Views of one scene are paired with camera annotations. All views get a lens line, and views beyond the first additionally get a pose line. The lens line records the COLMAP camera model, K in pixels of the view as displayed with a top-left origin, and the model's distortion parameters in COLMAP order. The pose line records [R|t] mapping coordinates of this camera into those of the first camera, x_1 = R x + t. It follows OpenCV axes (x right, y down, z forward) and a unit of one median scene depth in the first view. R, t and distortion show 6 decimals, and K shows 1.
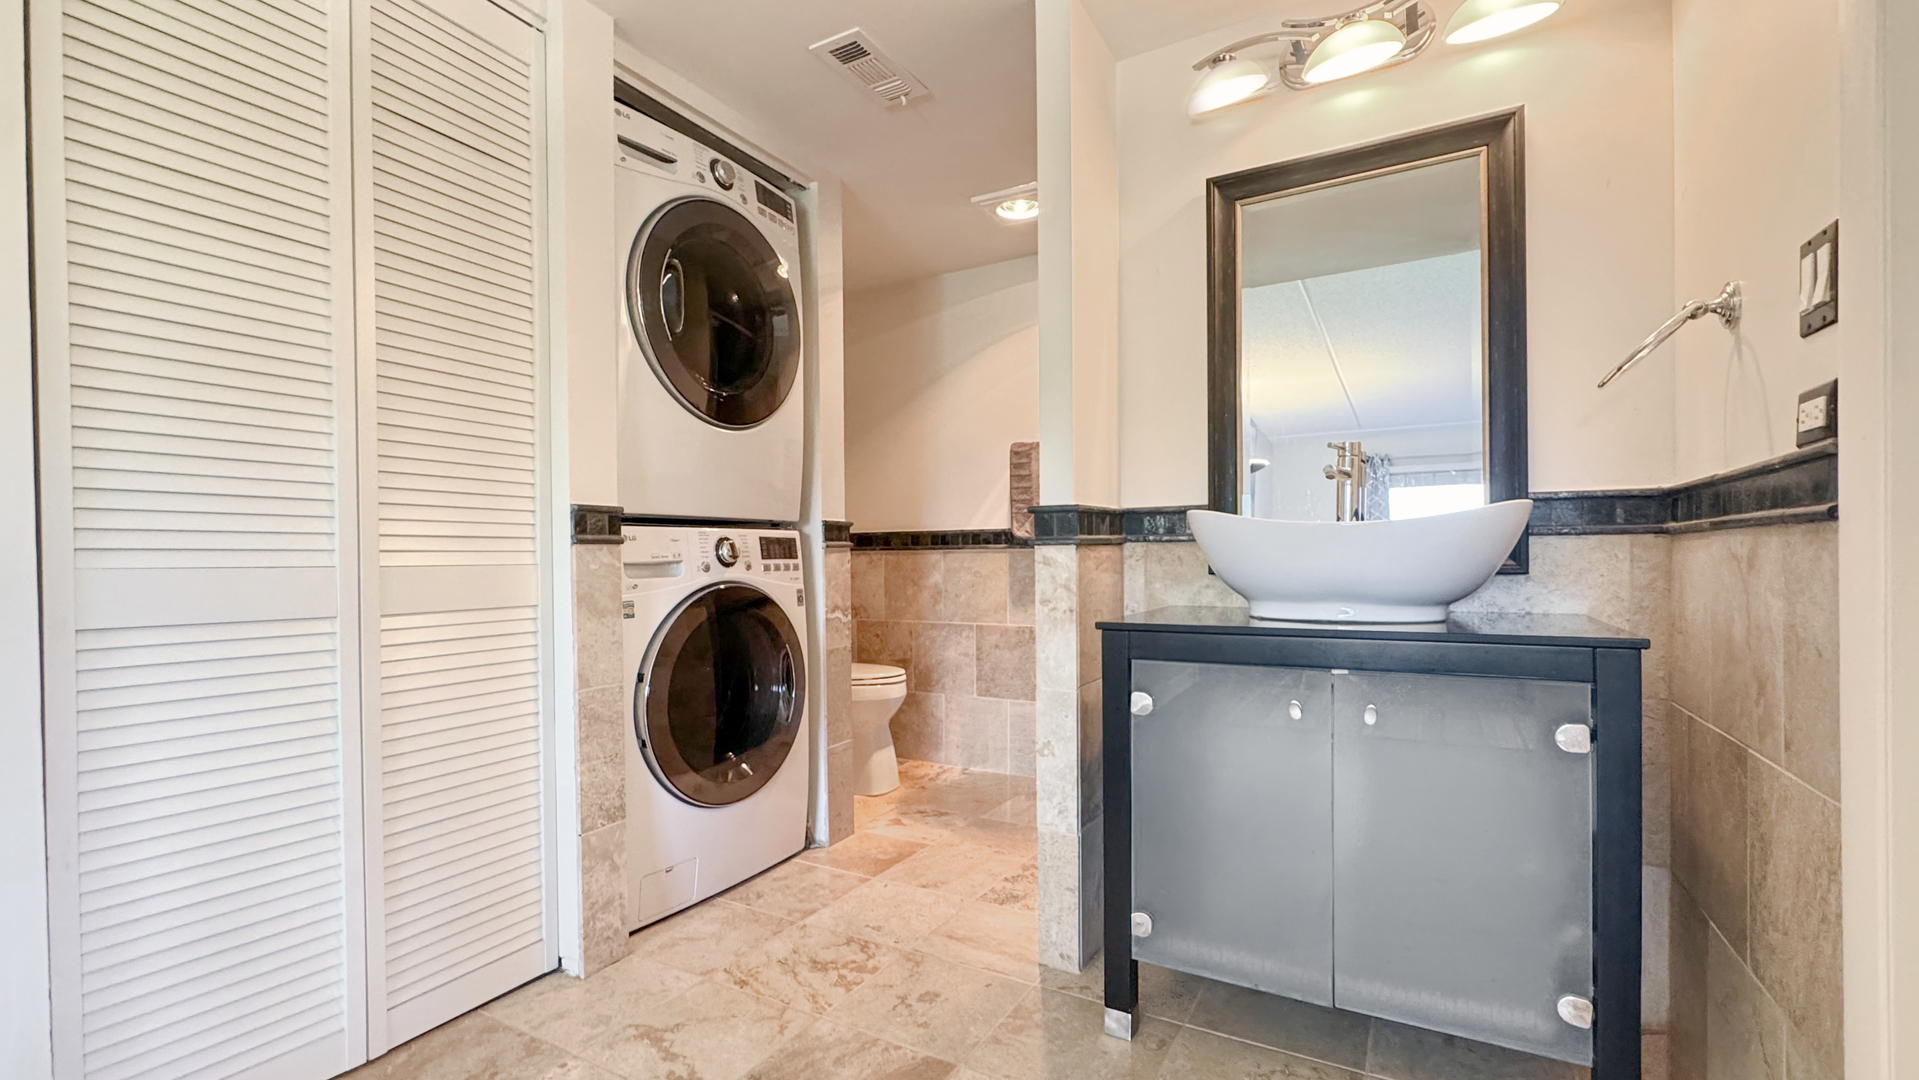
lens RADIAL K [[802.2, 0, 932.1], [0, 802.2, 565.8], [0, 0, 1]] dist [-0.001328, 0.000120]
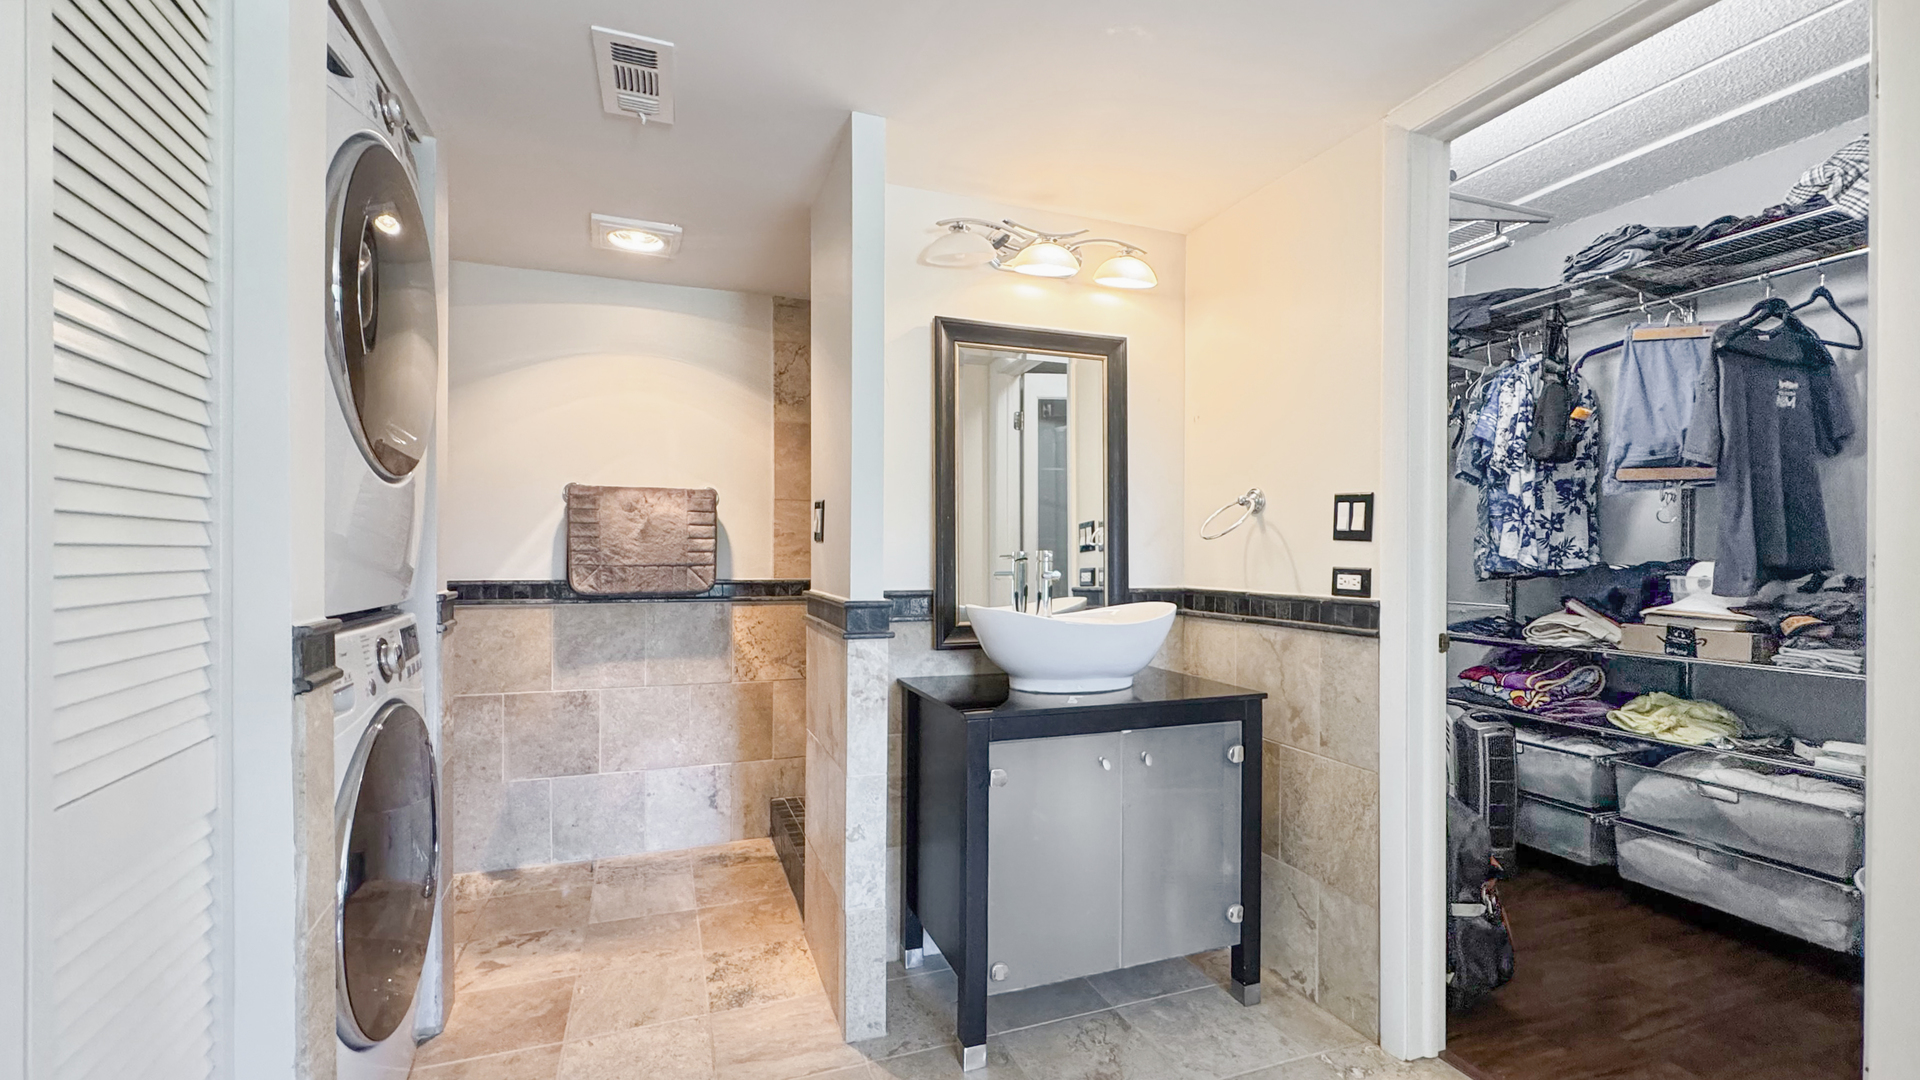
lens RADIAL K [[802.6, 0, 932.6], [0, 802.6, 565.8], [0, 0, 1]] dist [-0.001328, 0.000120]
pose [[0.647175, -0.001668, 0.762339, -0.574789], [0.002457, 0.999997, 0.000103, -0.116914], [-0.762337, 0.001807, 0.647178, 0.243849]]
